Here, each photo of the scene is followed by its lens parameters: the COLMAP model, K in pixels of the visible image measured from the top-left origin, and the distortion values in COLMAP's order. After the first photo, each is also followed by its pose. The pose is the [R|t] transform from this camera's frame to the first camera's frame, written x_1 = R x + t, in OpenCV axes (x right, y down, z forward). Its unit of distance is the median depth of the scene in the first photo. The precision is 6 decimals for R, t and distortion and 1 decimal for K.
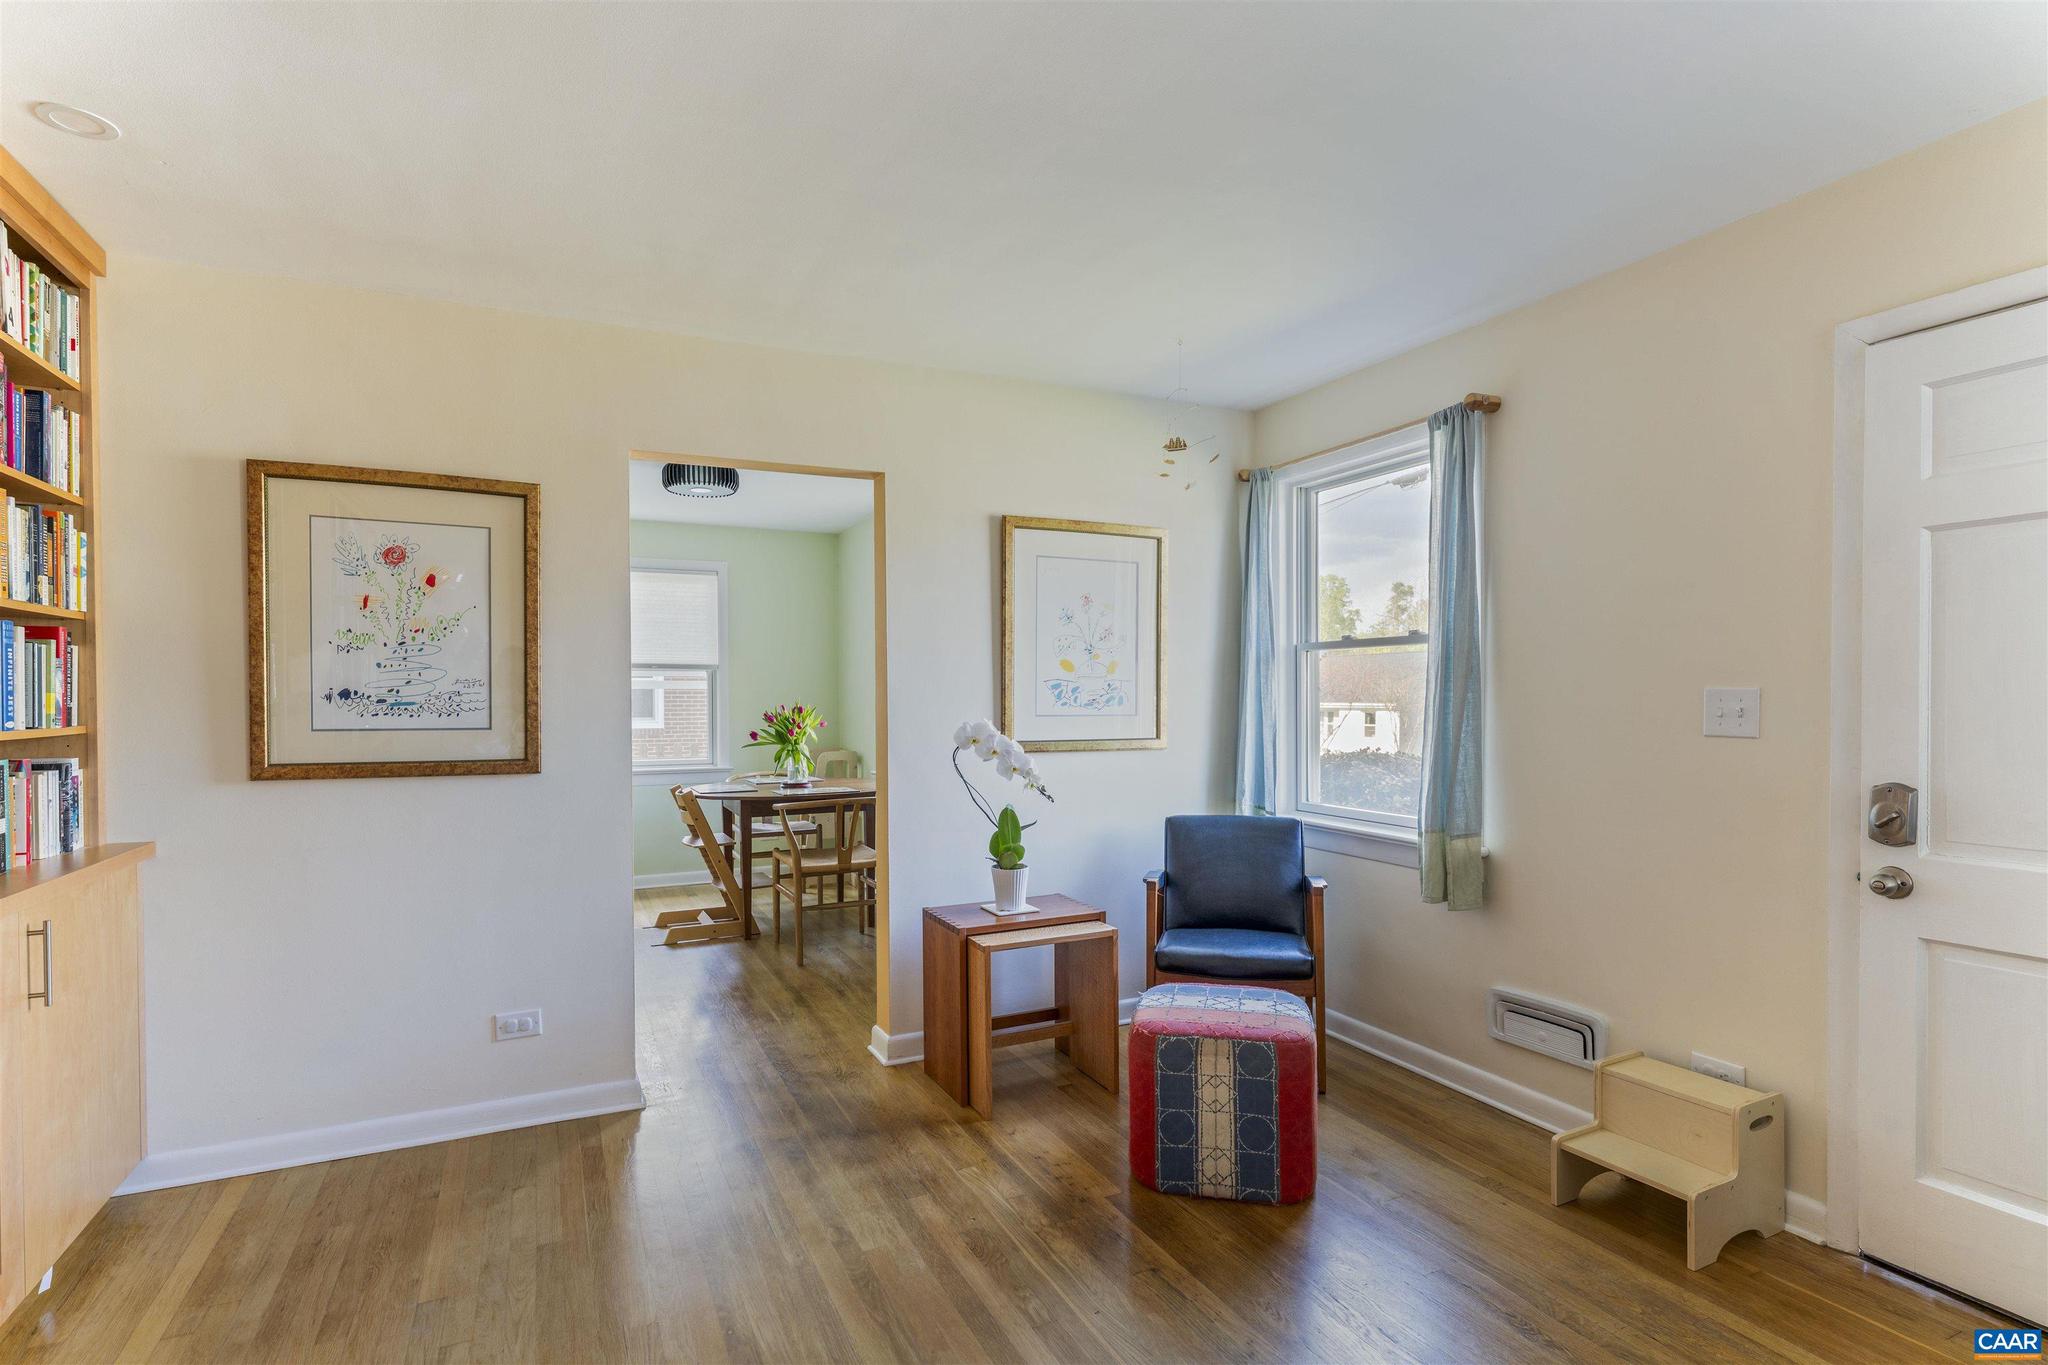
lens RADIAL K [[1001.2, 0, 1009.5], [0, 1001.2, 711.7], [0, 0, 1]] dist [0.001015, -0.000971]
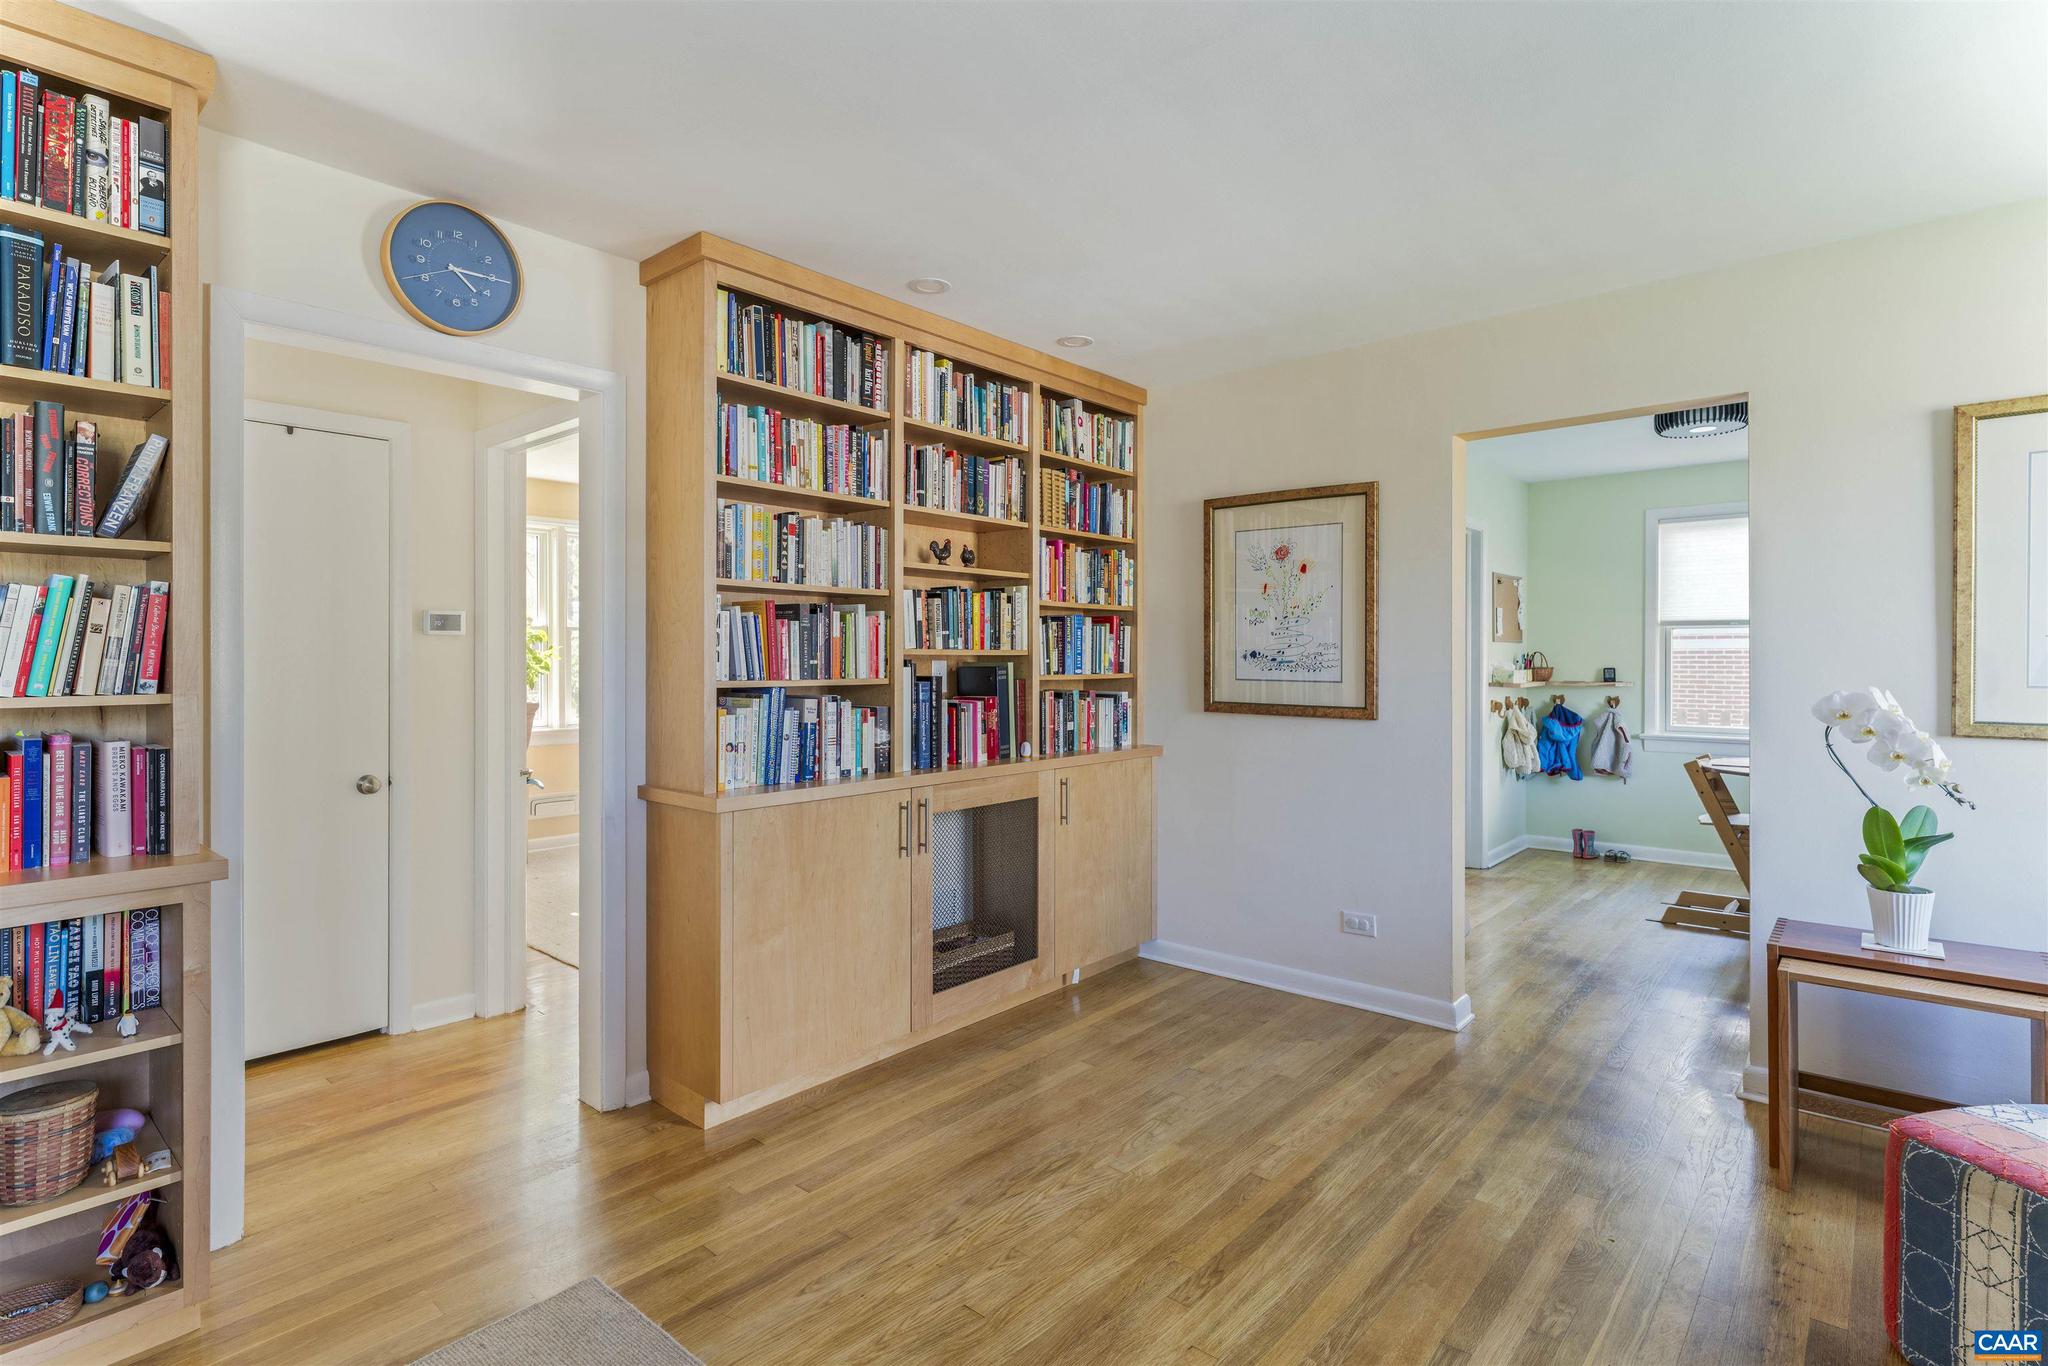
lens RADIAL K [[1001.2, 0, 1014.8], [0, 1001.2, 658.3], [0, 0, 1]] dist [0.001015, -0.000971]
pose [[0.402240, 0.004112, -0.915525, 0.480877], [-0.015753, 0.999873, -0.002430, -0.003513], [0.915399, 0.015399, 0.402253, 0.118907]]
